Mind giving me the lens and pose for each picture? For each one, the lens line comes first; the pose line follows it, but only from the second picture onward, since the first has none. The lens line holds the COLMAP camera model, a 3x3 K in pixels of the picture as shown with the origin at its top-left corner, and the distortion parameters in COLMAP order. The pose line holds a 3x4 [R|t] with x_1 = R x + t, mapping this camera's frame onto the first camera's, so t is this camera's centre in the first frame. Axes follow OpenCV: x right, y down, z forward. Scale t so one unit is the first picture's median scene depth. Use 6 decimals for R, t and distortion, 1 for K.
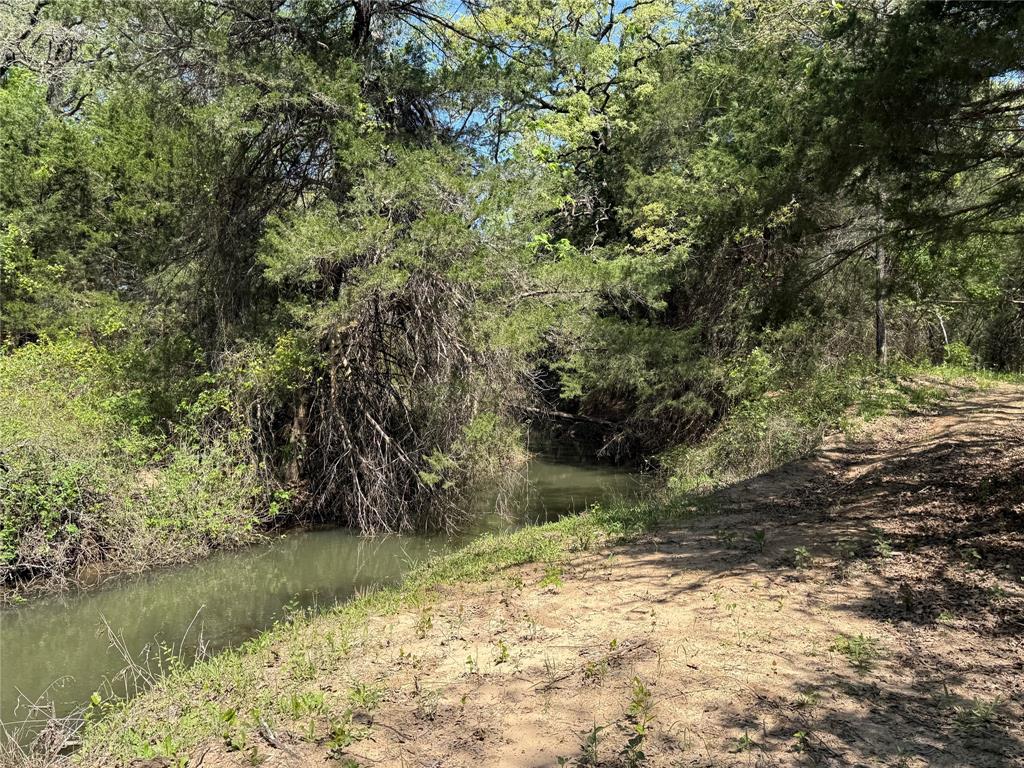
lens RADIAL K [[837.1, 0, 512.0], [0, 837.1, 384.0], [0, 0, 1]] dist [-0.001016, 0.000149]
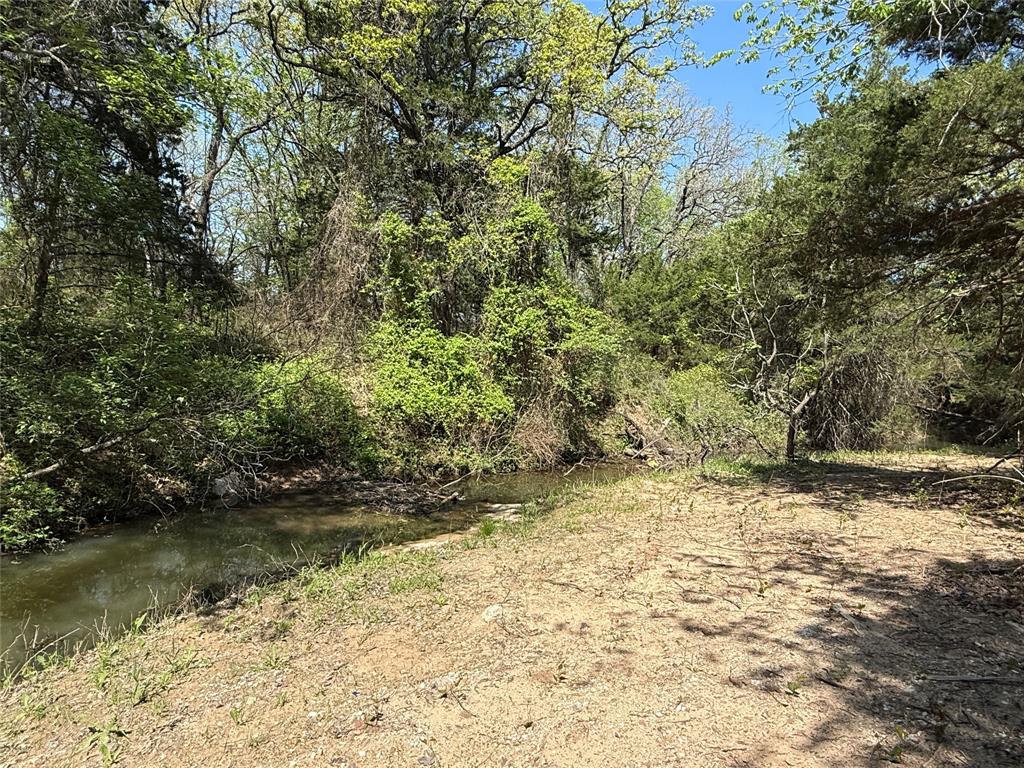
lens RADIAL K [[614.8, 0, 509.1], [0, 614.8, 386.8], [0, 0, 1]] dist [-0.001275, -0.001157]
pose [[0.830735, 0.052530, -0.554184, 0.005940], [-0.047538, 0.998595, 0.023394, -0.003450], [0.554634, 0.006910, 0.832066, -0.864798]]
